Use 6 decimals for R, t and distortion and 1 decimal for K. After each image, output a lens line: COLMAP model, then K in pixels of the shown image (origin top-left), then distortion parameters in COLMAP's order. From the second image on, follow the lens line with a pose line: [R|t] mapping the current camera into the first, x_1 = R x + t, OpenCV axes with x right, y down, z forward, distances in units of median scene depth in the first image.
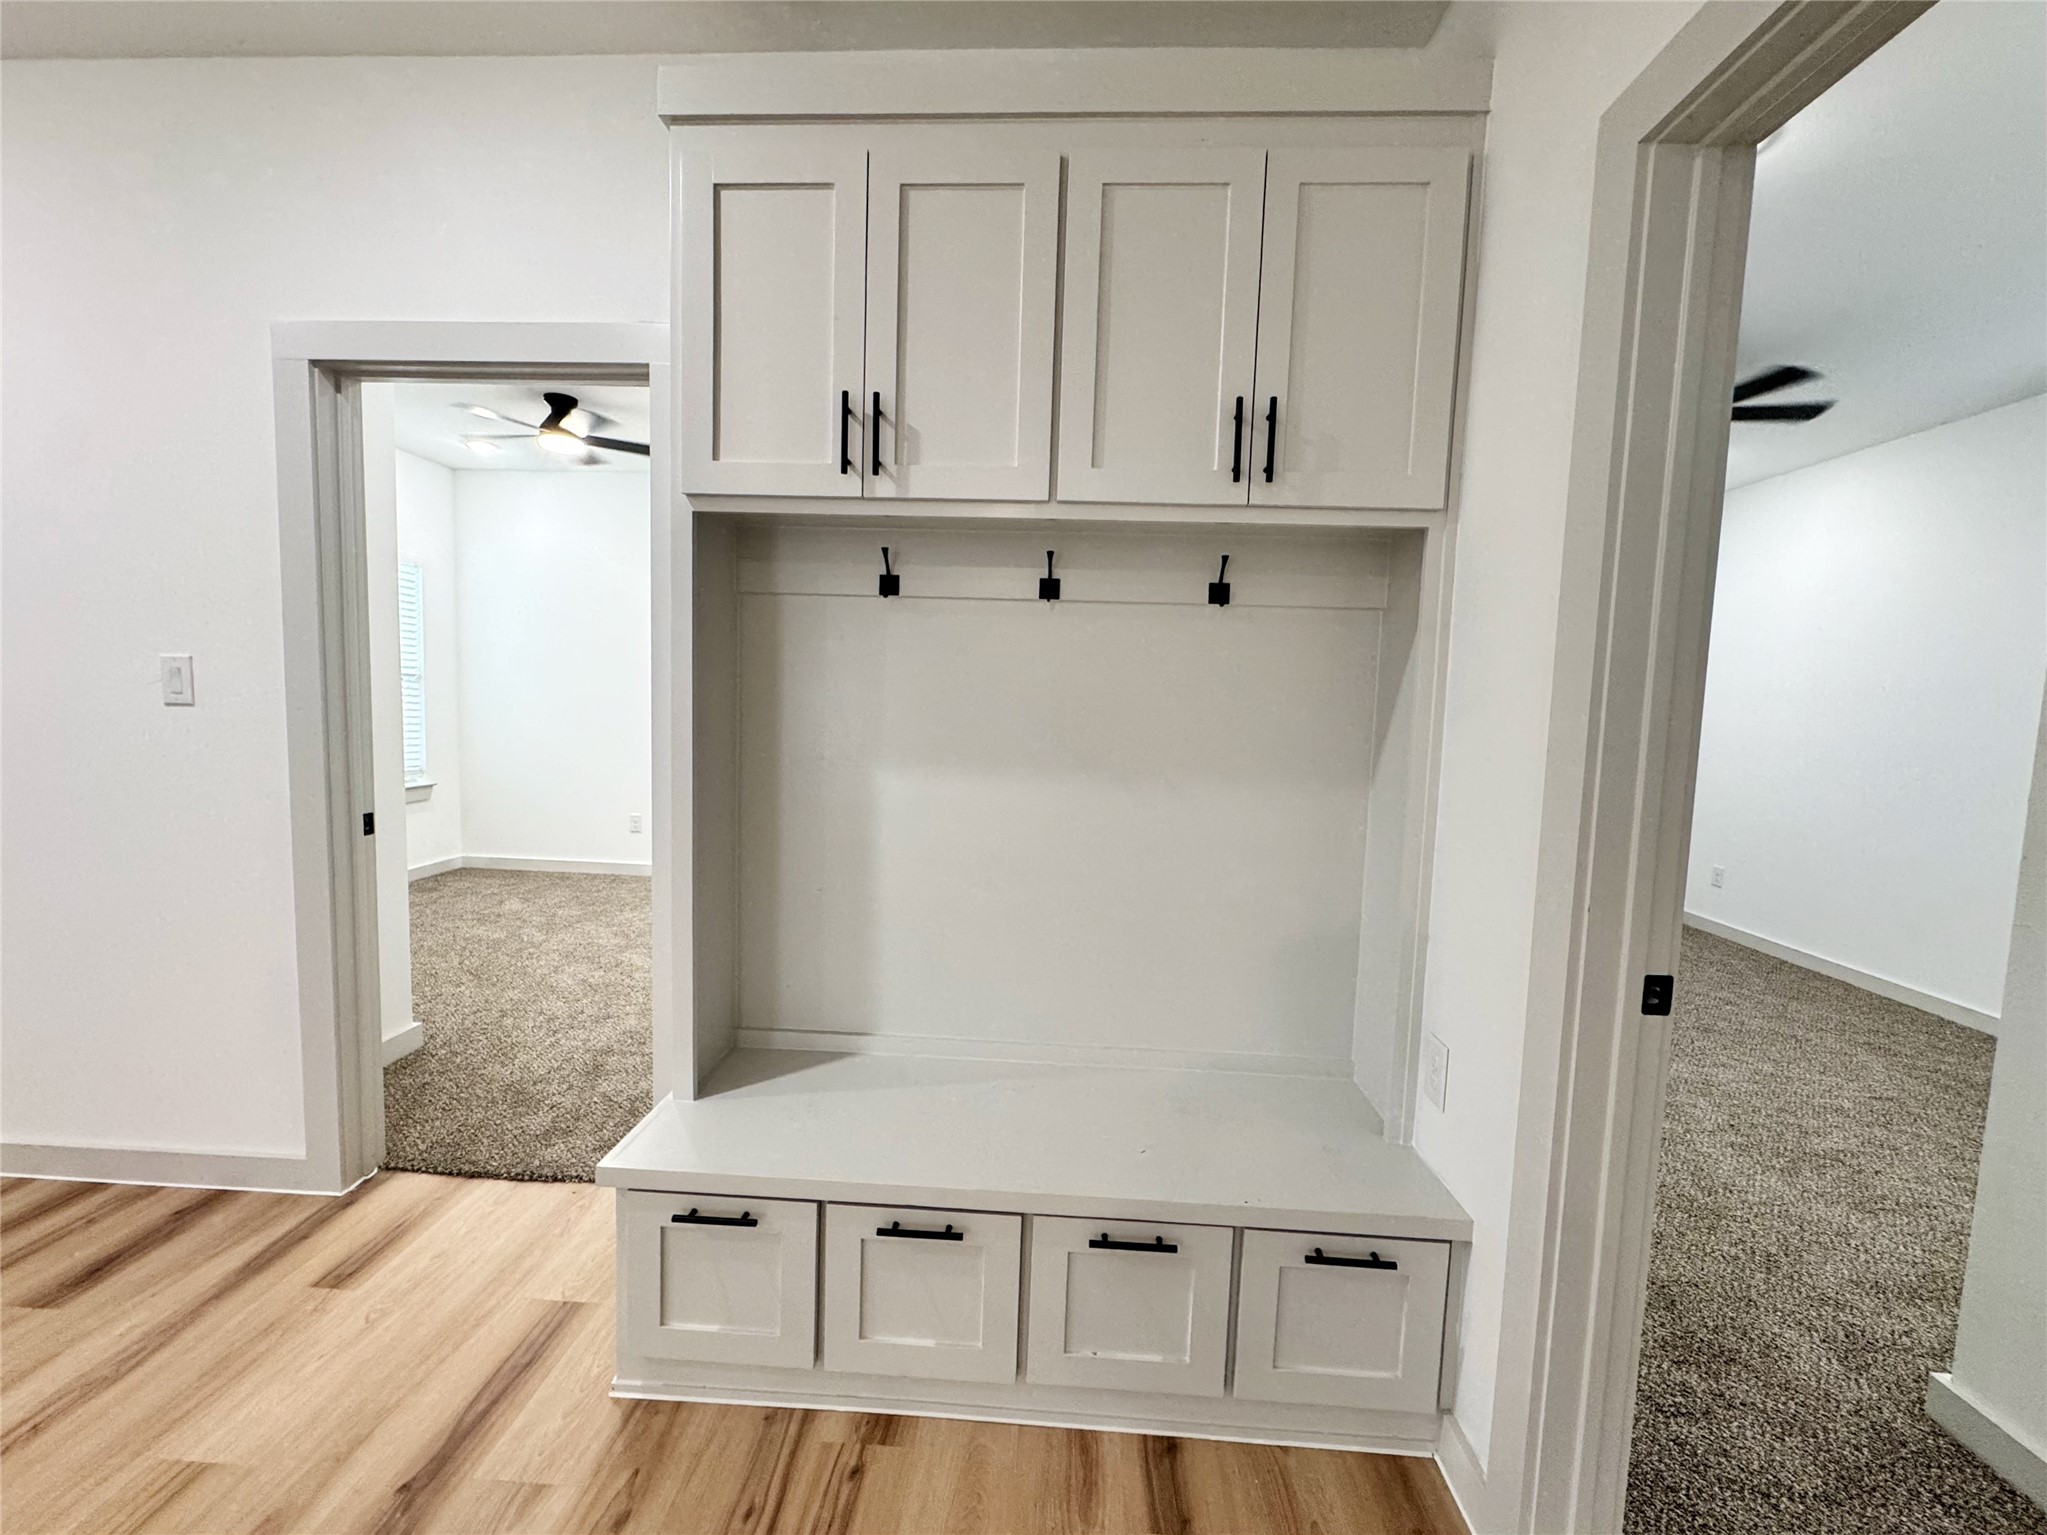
lens RADIAL K [[843.5, 0, 1016.4], [0, 843.5, 766.4], [0, 0, 1]] dist [-0.002957, 0.000879]
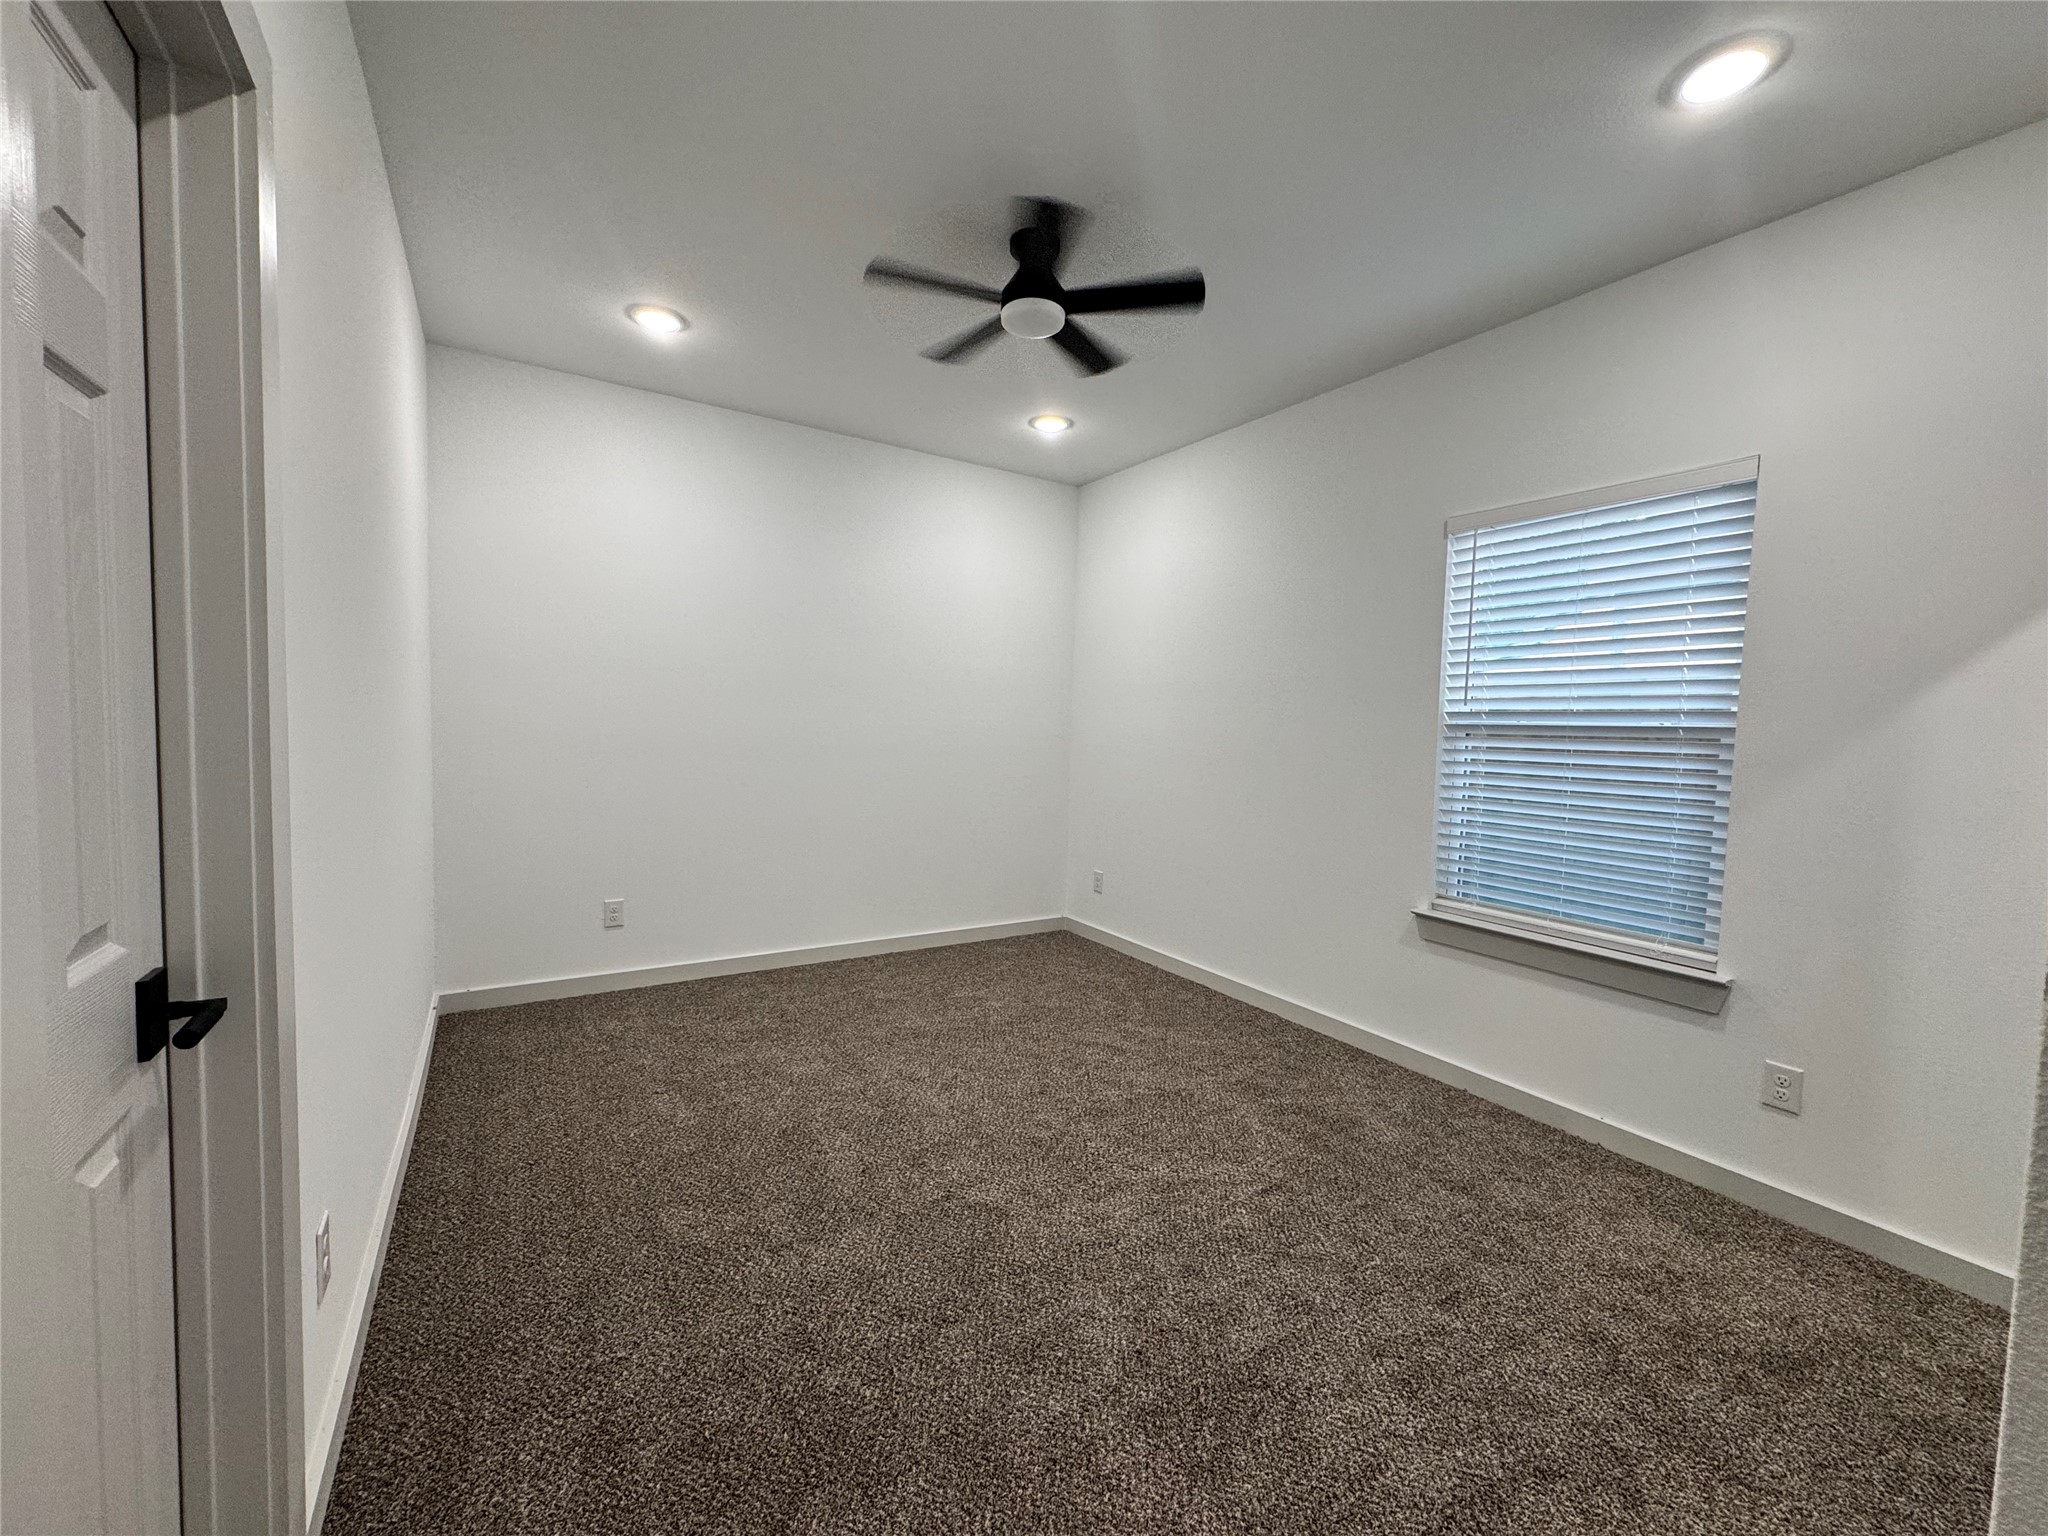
lens RADIAL K [[844.0, 0, 1016.9], [0, 844.0, 766.9], [0, 0, 1]] dist [-0.002957, 0.000879]
pose [[0.820682, -0.038740, 0.570070, 0.667439], [0.039583, 0.999157, 0.010915, -0.041090], [-0.570012, 0.013607, 0.821524, 0.815845]]
